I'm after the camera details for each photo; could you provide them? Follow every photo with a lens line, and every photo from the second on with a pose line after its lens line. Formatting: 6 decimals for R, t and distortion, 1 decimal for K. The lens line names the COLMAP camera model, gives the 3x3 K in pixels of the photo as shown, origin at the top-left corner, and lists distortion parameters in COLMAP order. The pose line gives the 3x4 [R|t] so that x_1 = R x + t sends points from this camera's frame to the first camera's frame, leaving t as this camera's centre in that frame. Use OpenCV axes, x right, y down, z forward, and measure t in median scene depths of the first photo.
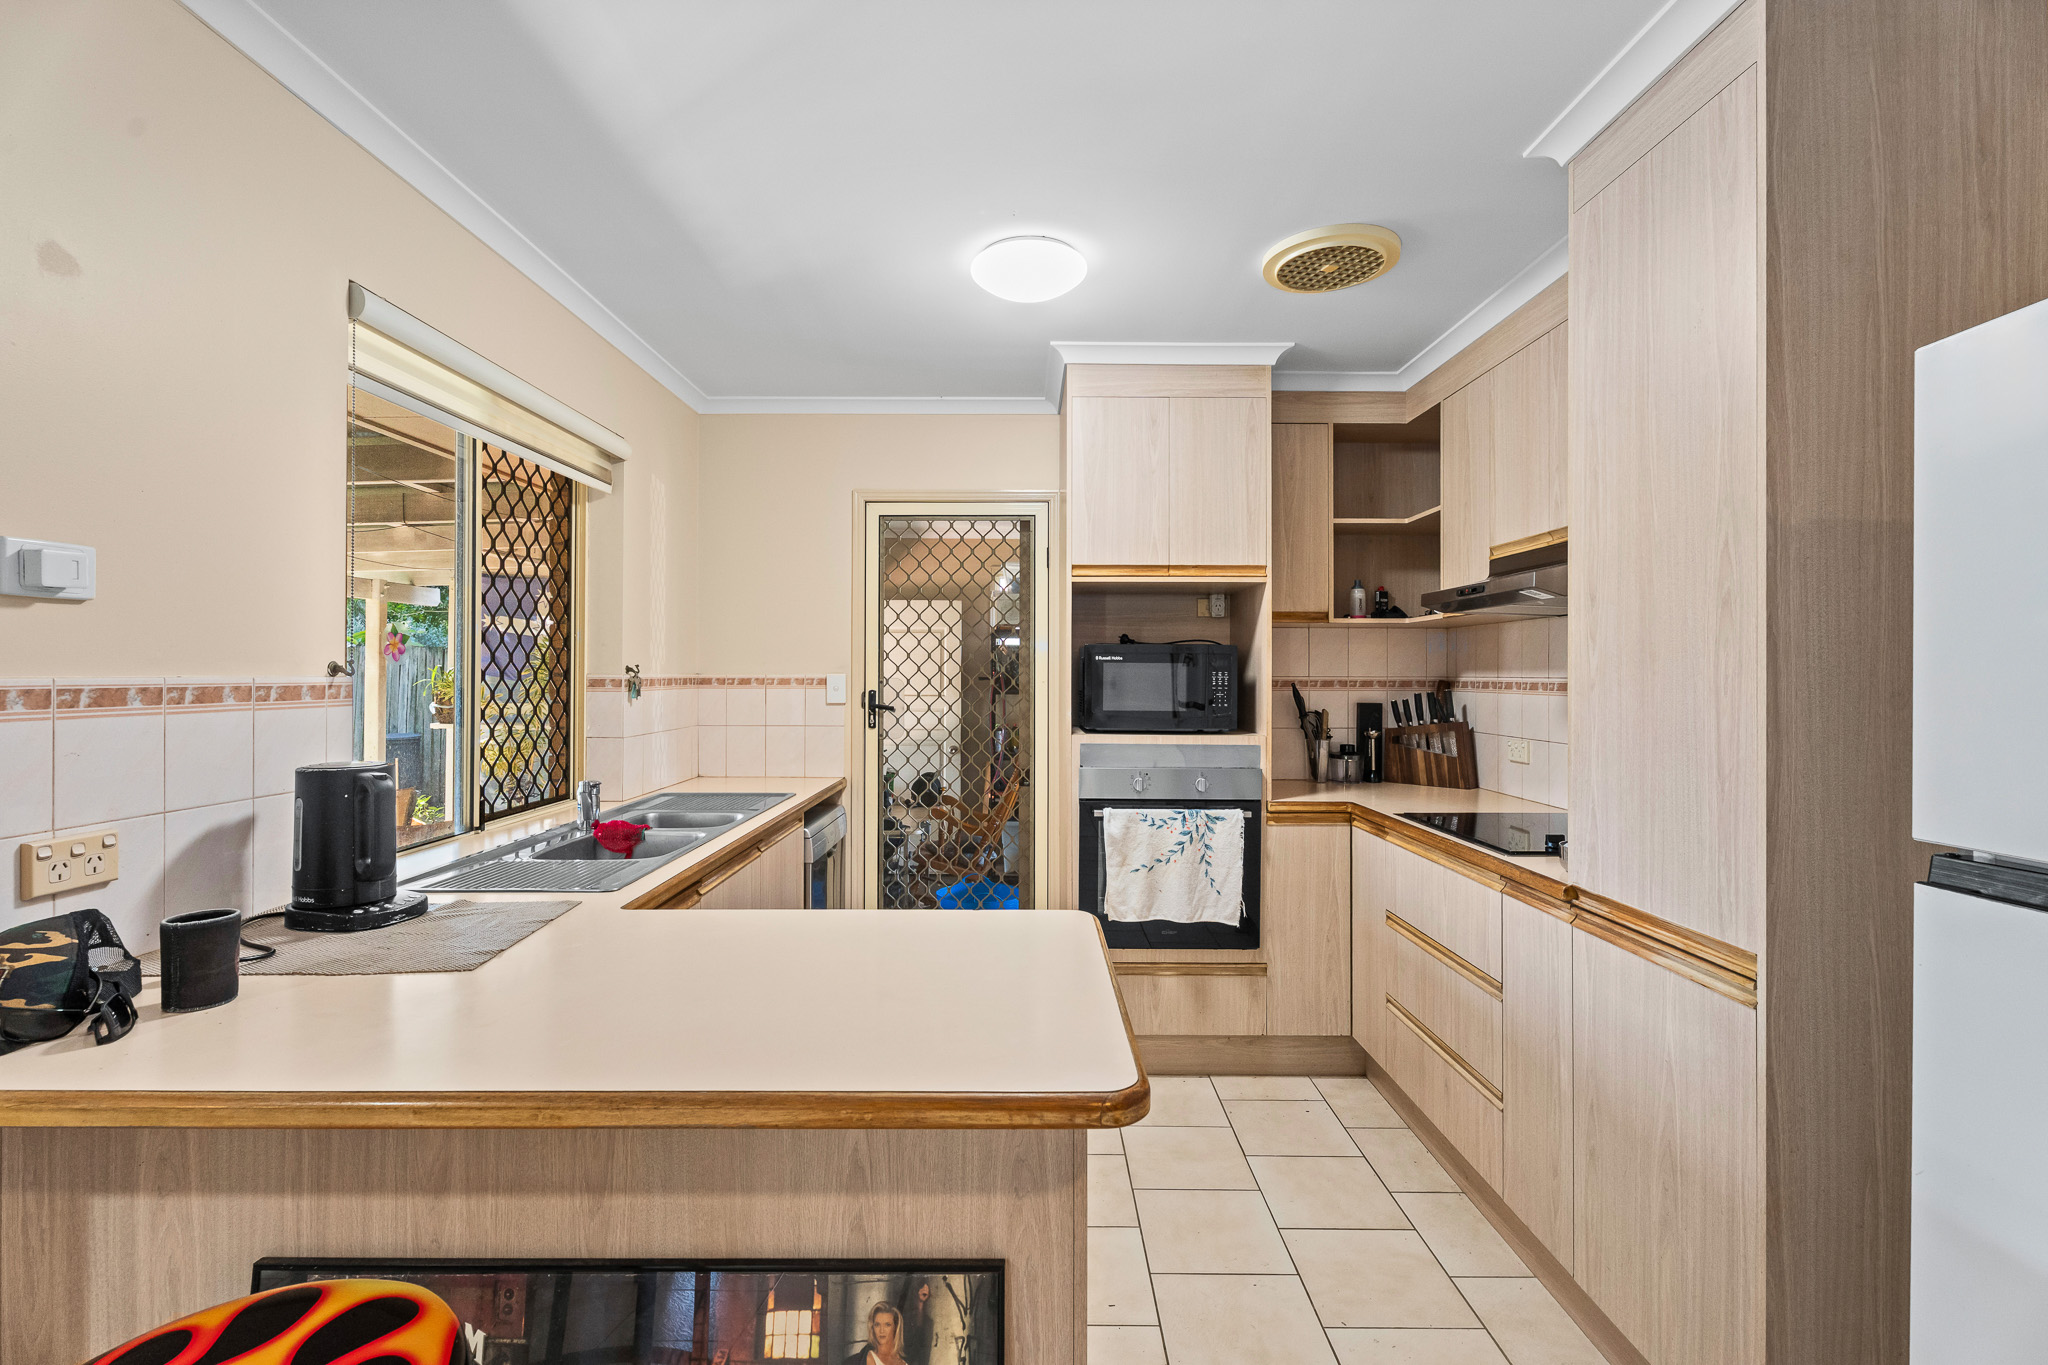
lens RADIAL K [[911.2, 0, 1021.2], [0, 911.2, 670.6], [0, 0, 1]] dist [0.004700, -0.000640]
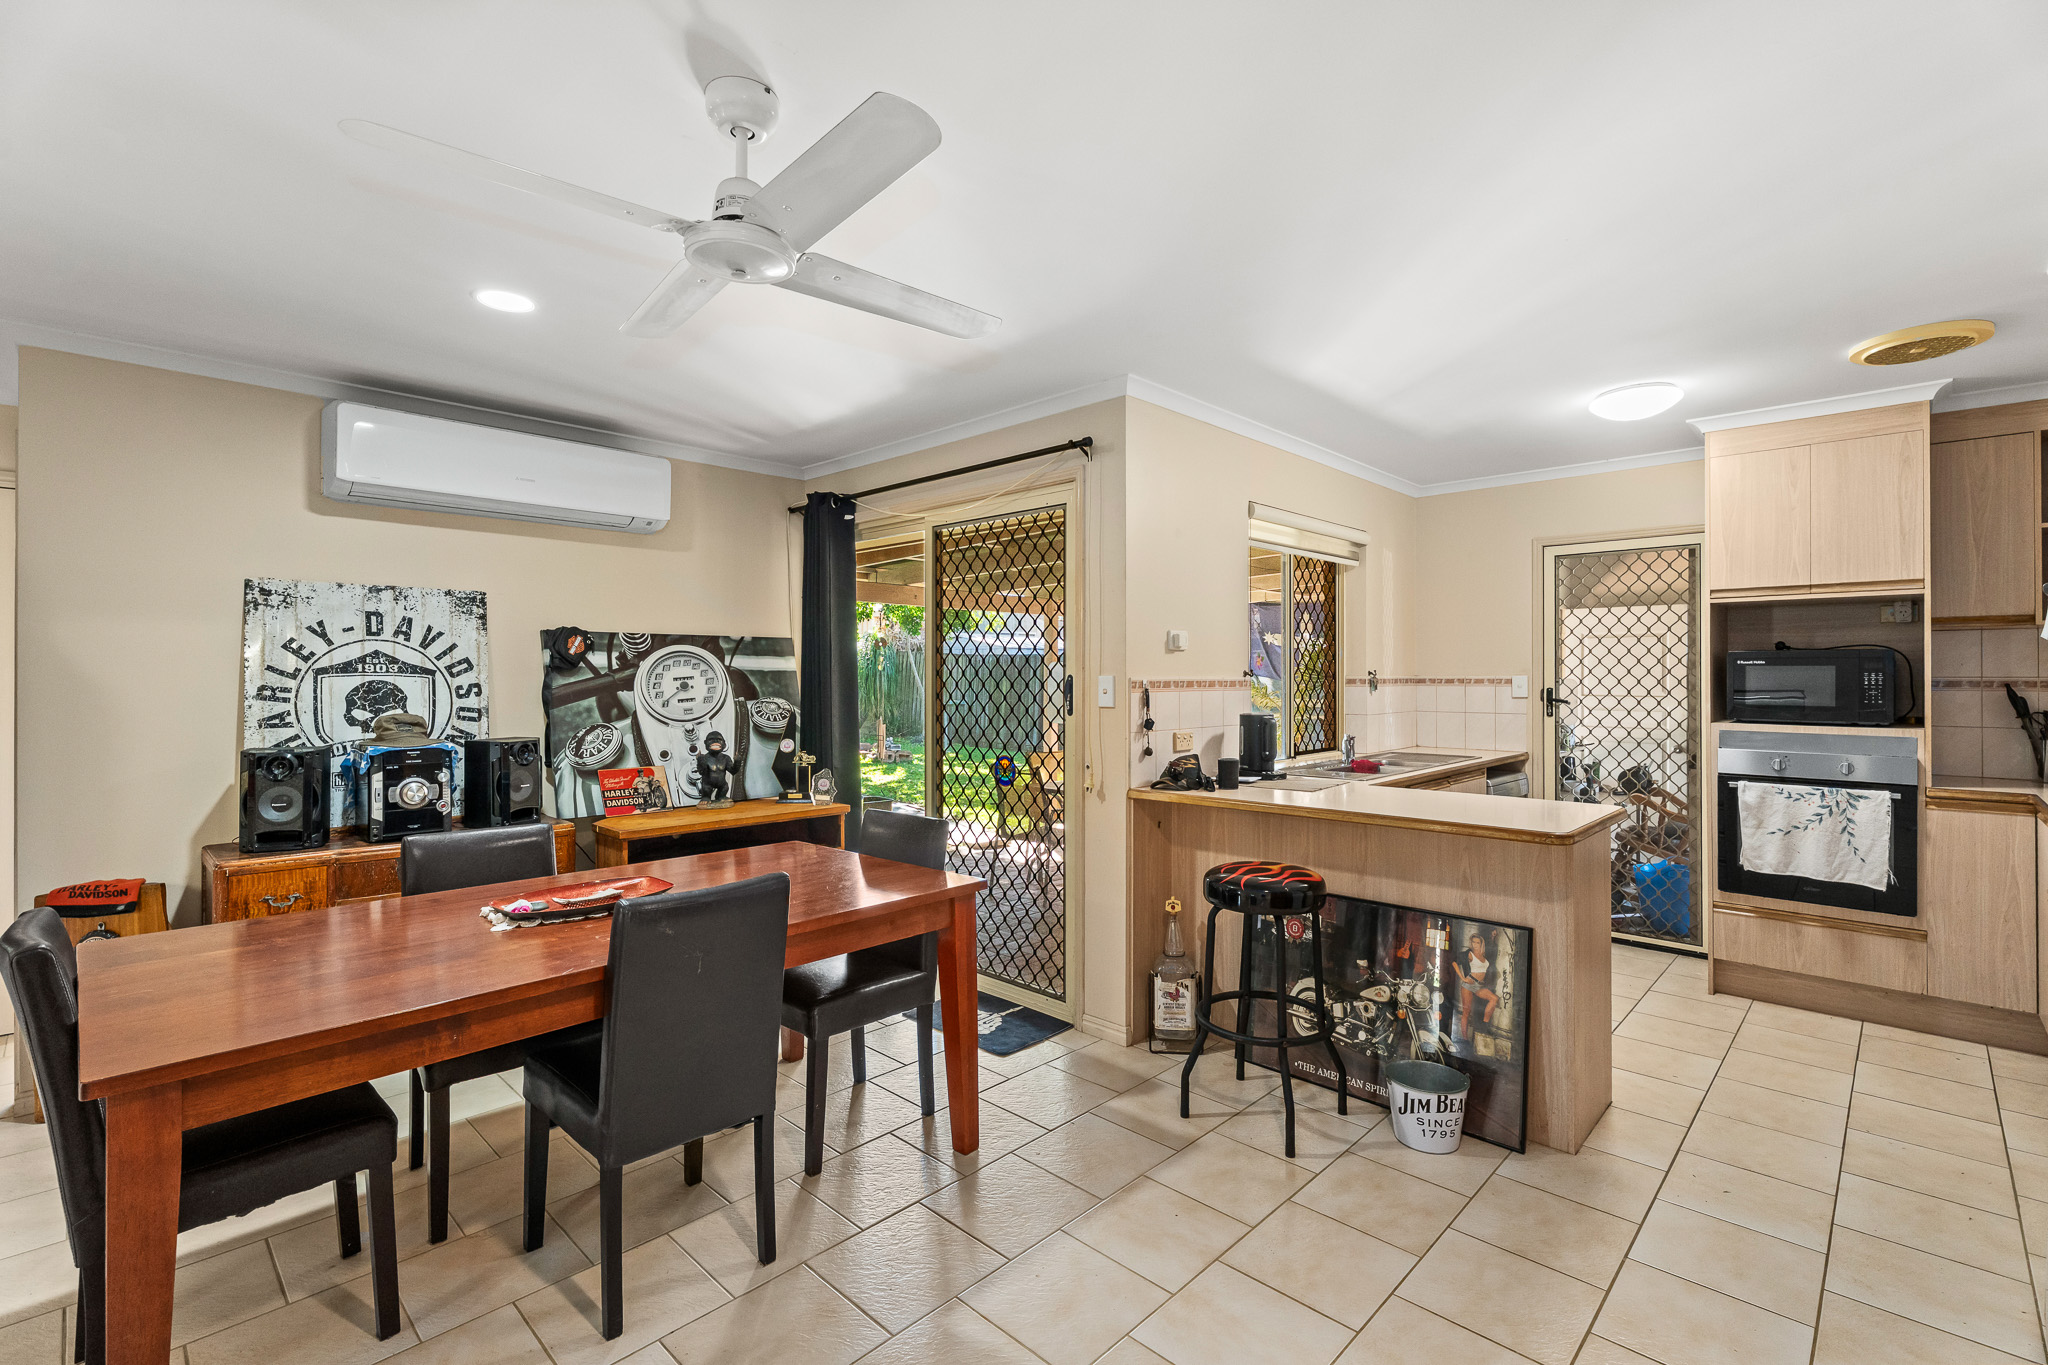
lens RADIAL K [[911.2, 0, 1031.7], [0, 911.2, 669.6], [0, 0, 1]] dist [0.004700, -0.000640]
pose [[0.725134, -0.006753, -0.688575, 0.251513], [0.004427, 0.999977, -0.005144, -0.001745], [0.688594, 0.000682, 0.725147, -0.593536]]
